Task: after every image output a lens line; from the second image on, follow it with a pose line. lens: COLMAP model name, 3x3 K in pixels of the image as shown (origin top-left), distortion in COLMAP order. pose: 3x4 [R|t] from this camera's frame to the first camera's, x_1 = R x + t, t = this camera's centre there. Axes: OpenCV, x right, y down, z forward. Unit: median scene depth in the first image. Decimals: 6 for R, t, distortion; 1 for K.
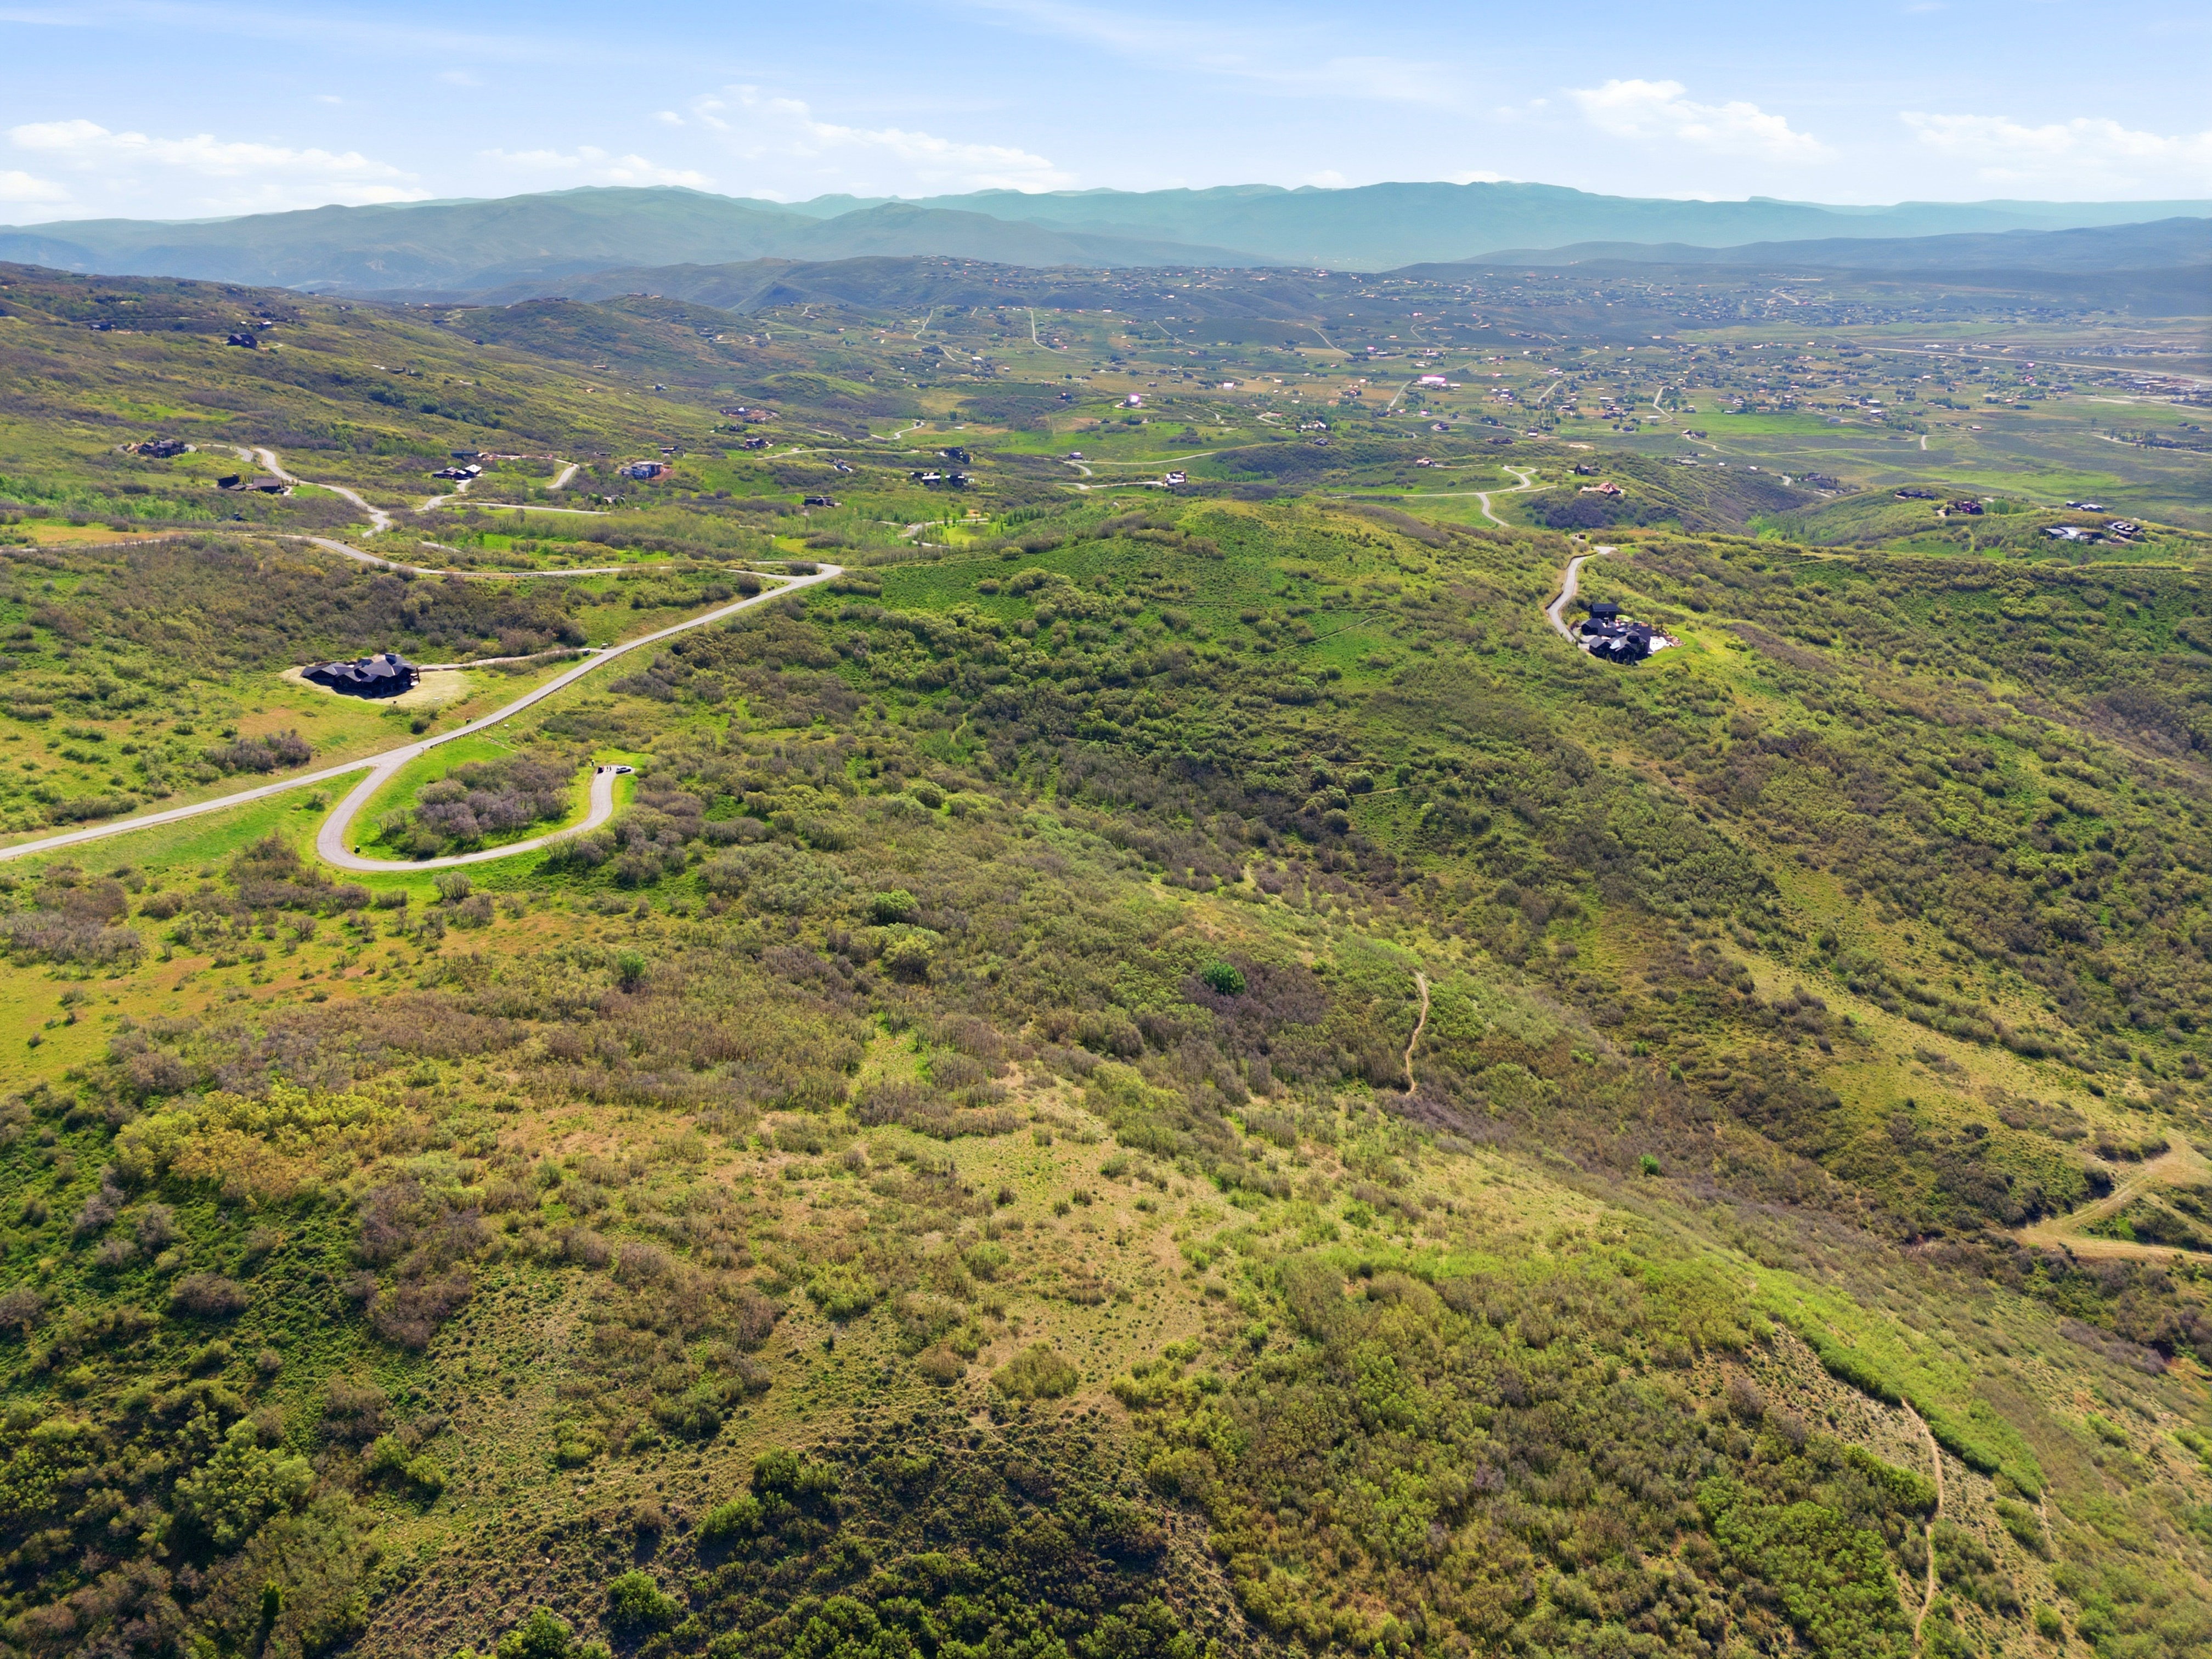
lens RADIAL K [[1604.8, 0, 1105.3], [0, 1604.8, 849.0], [0, 0, 1]] dist [0.079854, -0.076045]
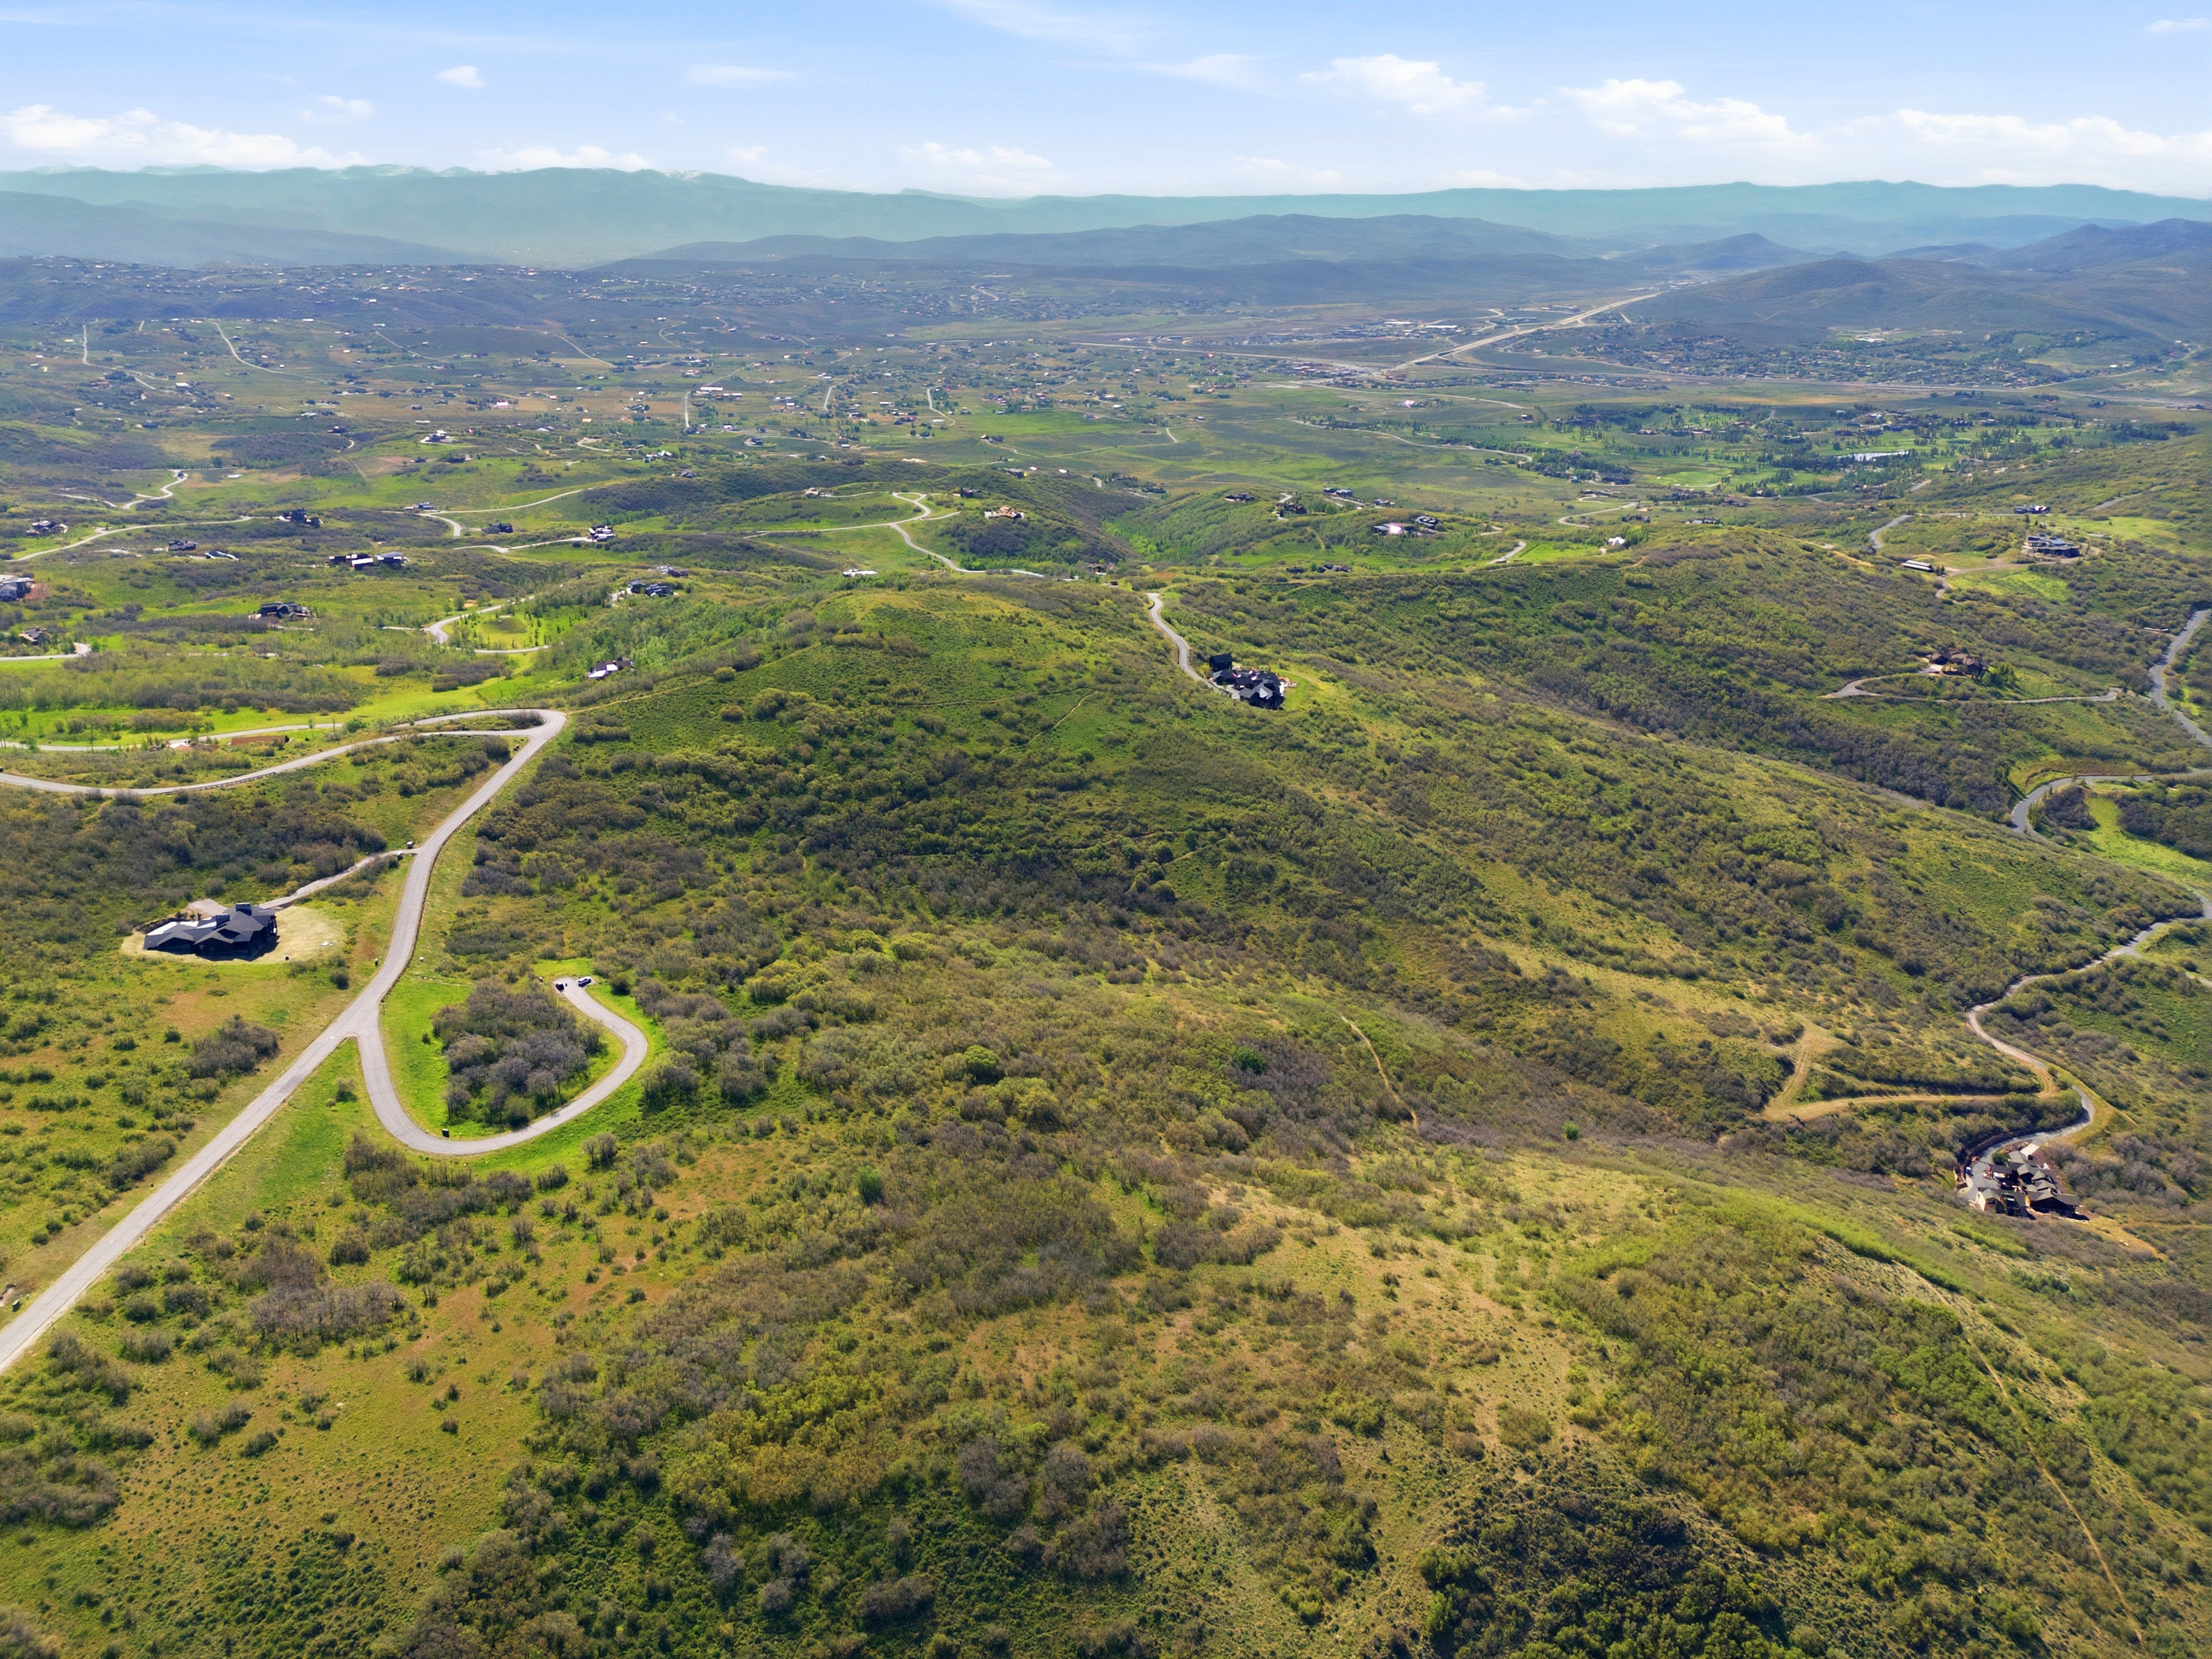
lens RADIAL K [[1615.7, 0, 1108.6], [0, 1615.7, 830.9], [0, 0, 1]] dist [0.080627, -0.082493]
pose [[0.891340, -0.162230, 0.423313, -0.400380], [0.164146, 0.985910, 0.032209, -0.112777], [-0.422574, 0.040776, 0.905411, -0.013049]]
